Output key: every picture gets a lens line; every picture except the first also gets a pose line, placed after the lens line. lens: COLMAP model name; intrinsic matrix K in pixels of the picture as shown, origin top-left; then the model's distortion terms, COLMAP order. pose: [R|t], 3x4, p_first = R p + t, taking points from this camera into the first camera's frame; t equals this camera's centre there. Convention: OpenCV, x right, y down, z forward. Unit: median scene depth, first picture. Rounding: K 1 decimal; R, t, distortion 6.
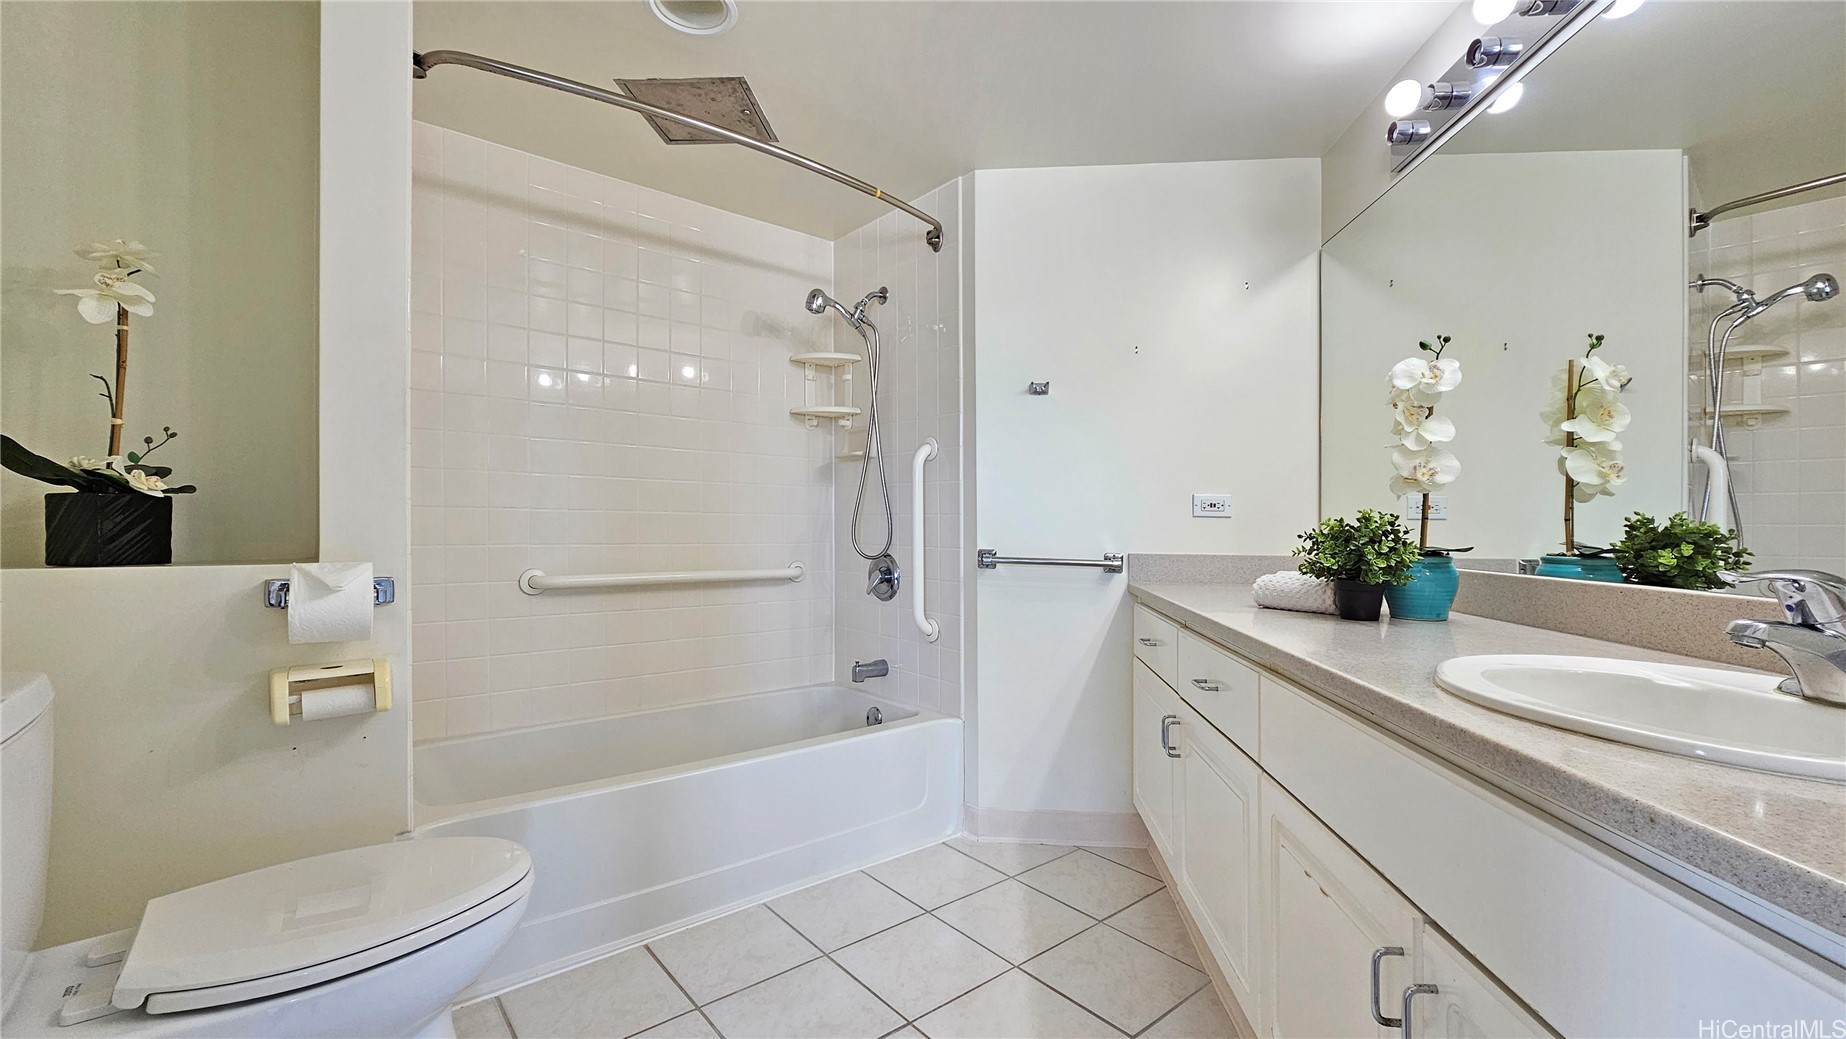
lens RADIAL K [[755.3, 0, 929.9], [0, 755.3, 526.6], [0, 0, 1]] dist [-0.003038, 0.001482]
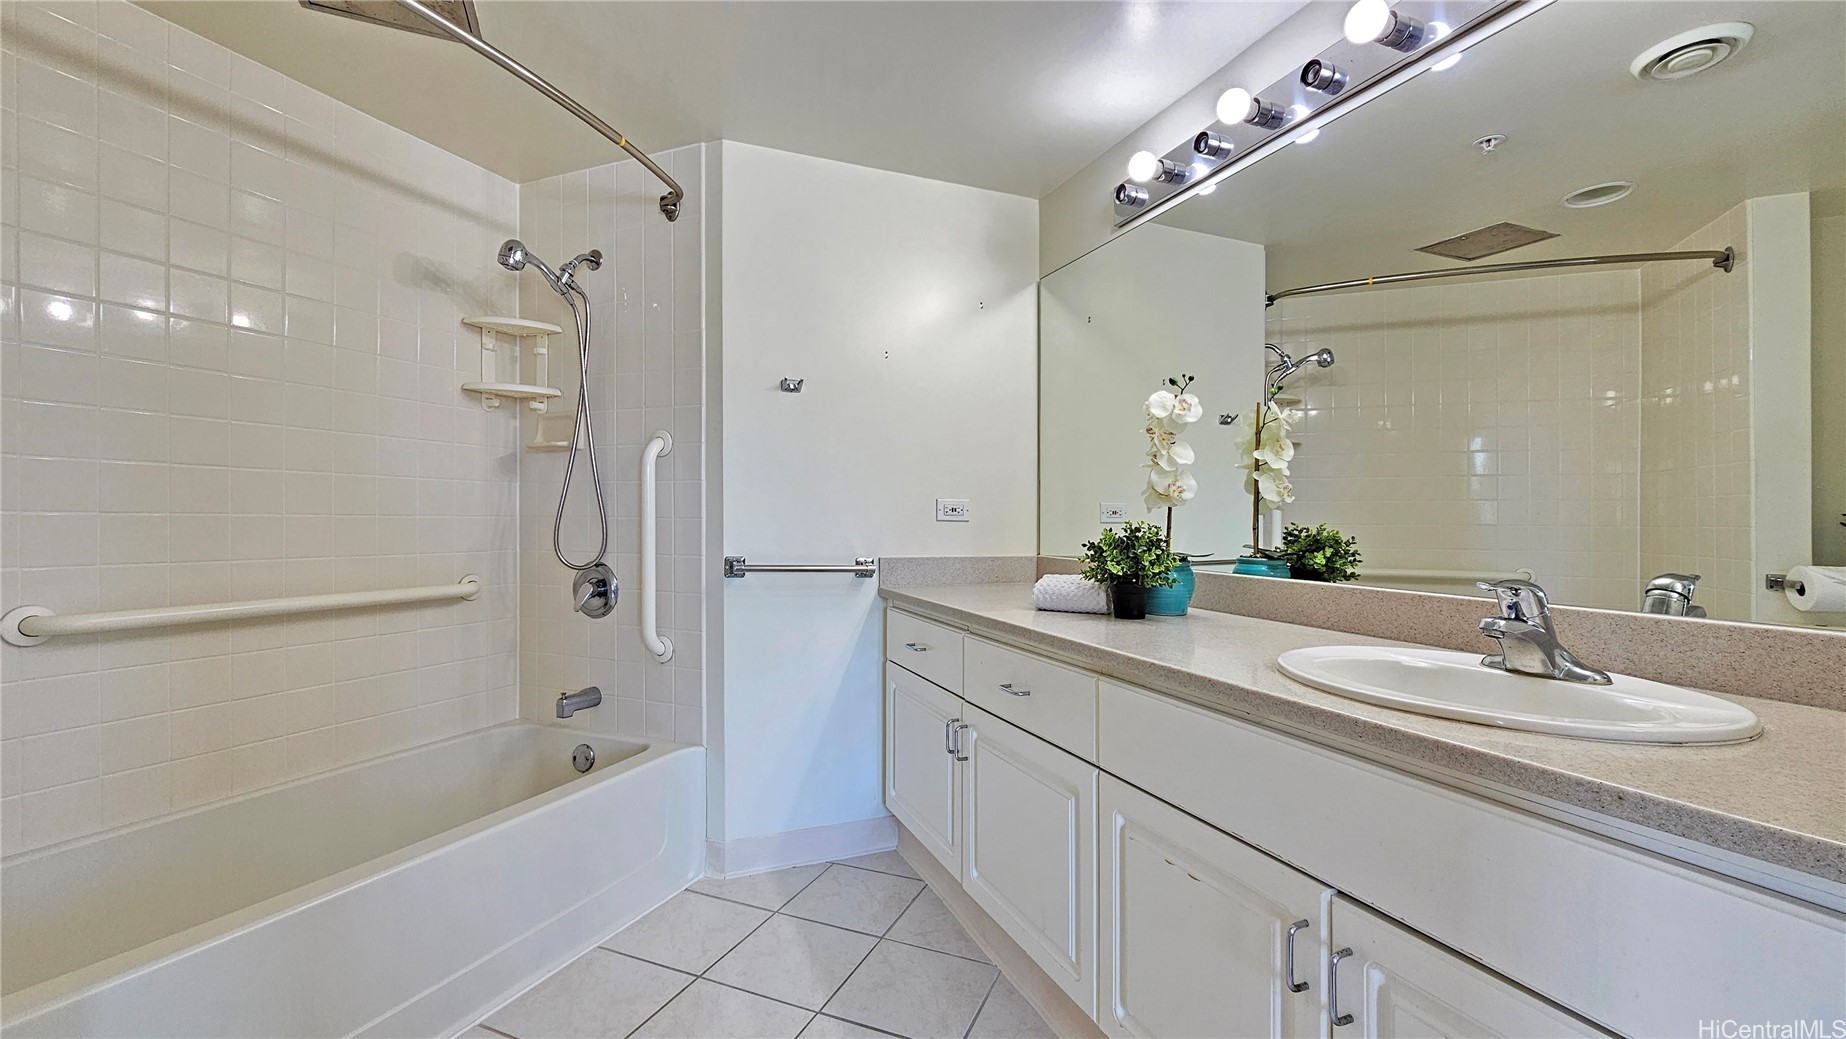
lens RADIAL K [[755.3, 0, 922.2], [0, 755.3, 514.5], [0, 0, 1]] dist [-0.003038, 0.001482]
pose [[0.888258, 0.000513, 0.459345, -0.147688], [0.000562, 0.999997, -0.002204, -0.019570], [-0.459345, 0.002216, 0.888255, 0.086815]]
